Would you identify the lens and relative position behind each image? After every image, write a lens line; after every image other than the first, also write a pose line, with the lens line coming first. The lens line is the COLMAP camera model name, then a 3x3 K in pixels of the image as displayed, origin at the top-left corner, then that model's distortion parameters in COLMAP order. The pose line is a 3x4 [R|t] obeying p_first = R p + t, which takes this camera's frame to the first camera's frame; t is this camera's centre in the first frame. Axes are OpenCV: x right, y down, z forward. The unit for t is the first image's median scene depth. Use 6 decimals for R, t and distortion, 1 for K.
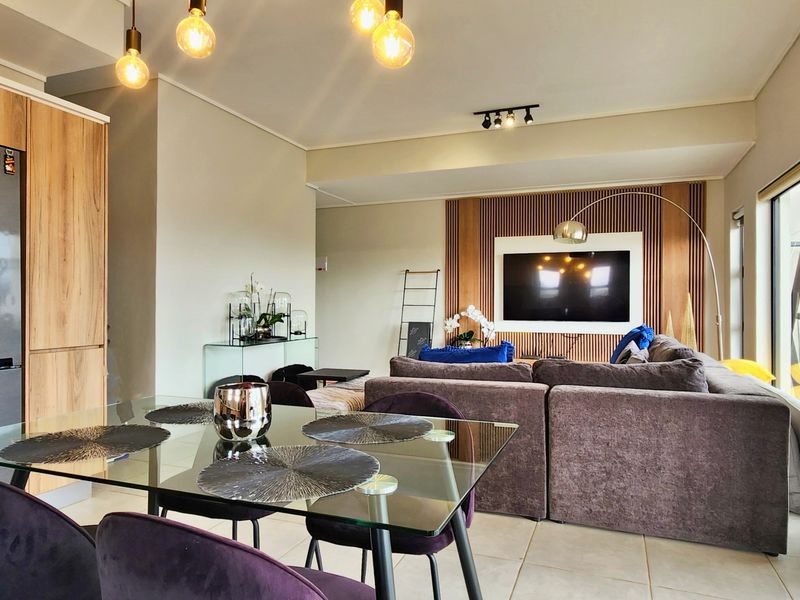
lens RADIAL K [[532.7, 0, 406.9], [0, 532.7, 299.0], [0, 0, 1]] dist [-0.003066, 0.000613]
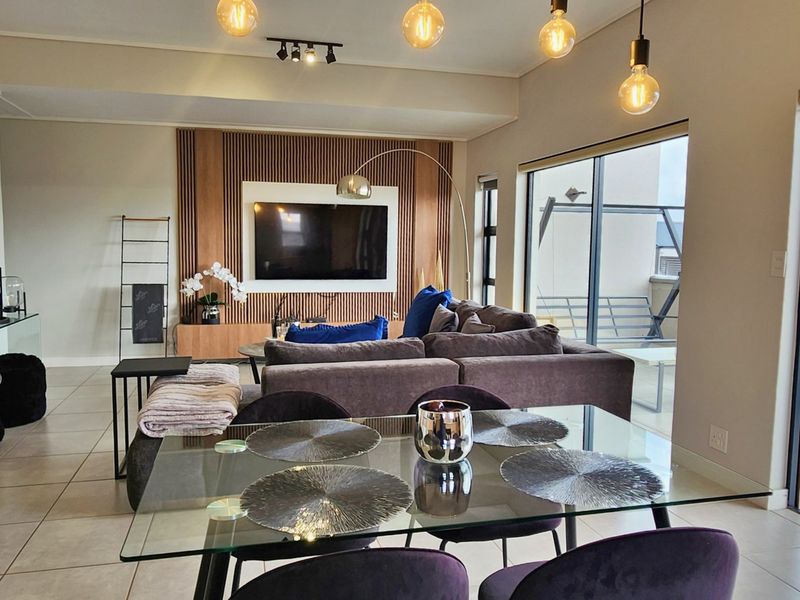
lens RADIAL K [[632.2, 0, 400.0], [0, 632.2, 300.0], [0, 0, 1]] dist [0.002707, 0.003921]
pose [[0.820050, -0.043256, 0.570655, -0.230030], [-0.013673, 0.995374, 0.095099, -0.030319], [-0.572129, -0.085788, 0.815664, 0.029737]]
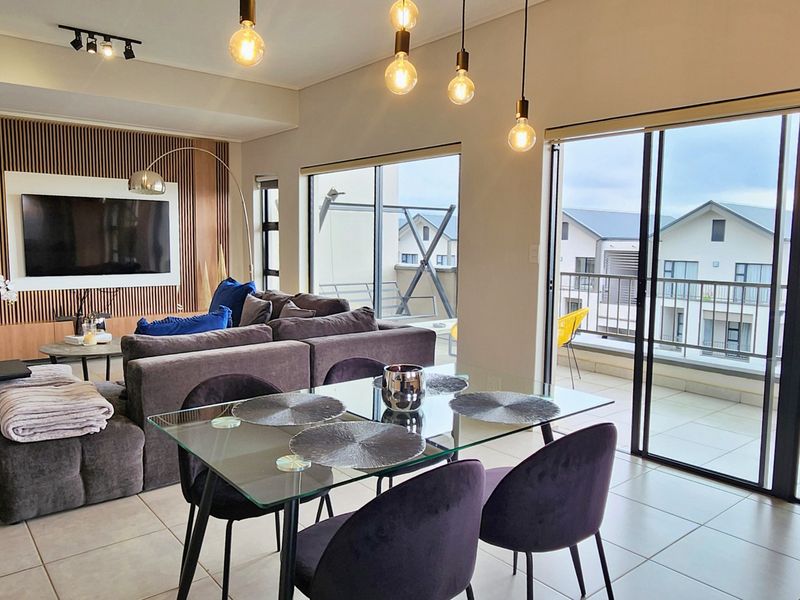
lens RADIAL K [[591.4, 0, 383.3], [0, 591.4, 300.9], [0, 0, 1]] dist [0.004677, 0.005169]
pose [[0.511151, -0.087403, 0.855035, -0.341208], [-0.013828, 0.993851, 0.109860, -0.033043], [-0.859380, -0.067979, 0.506799, 0.078885]]
